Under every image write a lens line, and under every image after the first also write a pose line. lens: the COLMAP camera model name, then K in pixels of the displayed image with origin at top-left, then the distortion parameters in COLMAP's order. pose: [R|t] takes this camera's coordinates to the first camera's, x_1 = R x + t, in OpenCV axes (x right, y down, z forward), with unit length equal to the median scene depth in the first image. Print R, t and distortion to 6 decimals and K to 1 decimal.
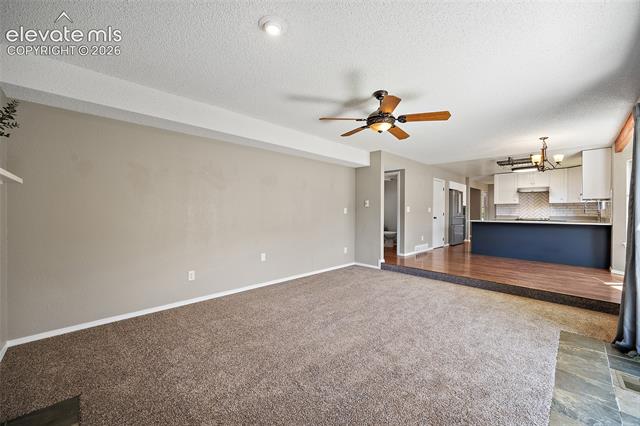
lens RADIAL K [[251.3, 0, 320.1], [0, 251.3, 212.9], [0, 0, 1]] dist [-0.007006, 0.002124]
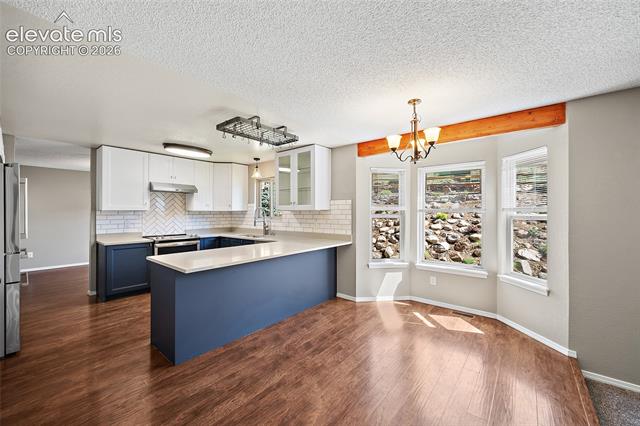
lens RADIAL K [[251.3, 0, 320.9], [0, 251.3, 212.2], [0, 0, 1]] dist [-0.007006, 0.002124]
pose [[-0.112304, -0.006750, 0.993651, 0.218058], [0.001284, 0.999975, 0.006938, -0.037095], [-0.993673, 0.002055, -0.112292, 0.711693]]
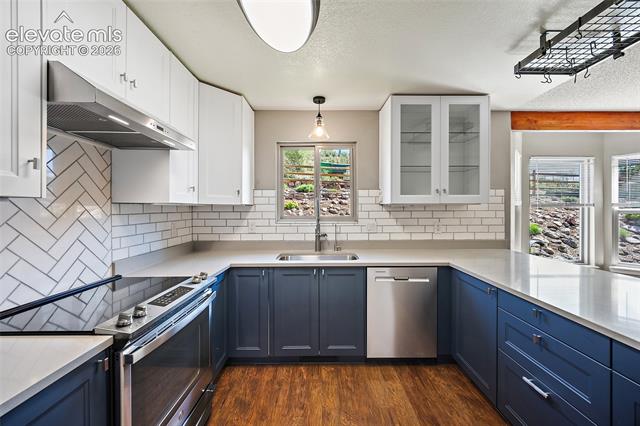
lens RADIAL K [[251.3, 0, 319.7], [0, 251.3, 210.6], [0, 0, 1]] dist [-0.007006, 0.002124]
pose [[-0.718431, -0.011025, 0.695511, 0.637575], [-0.001704, 0.999899, 0.014090, -0.033406], [-0.695596, 0.008937, -0.718377, 1.019207]]
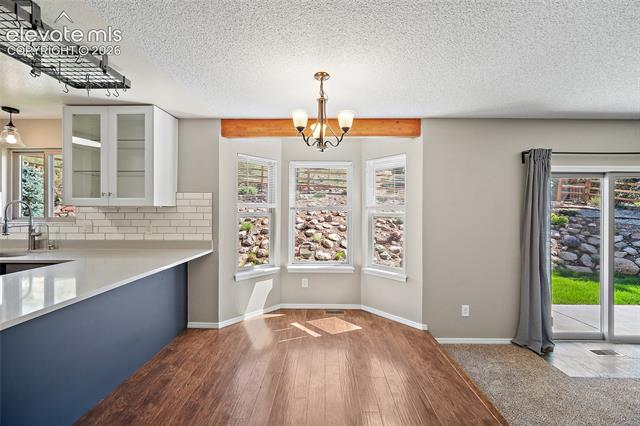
lens RADIAL K [[251.3, 0, 321.9], [0, 251.3, 210.7], [0, 0, 1]] dist [-0.007006, 0.002124]
pose [[-0.707456, -0.010889, 0.706674, 0.326903], [-0.007106, 0.999940, 0.008294, -0.036347], [-0.706722, 0.000846, -0.707491, 0.742045]]
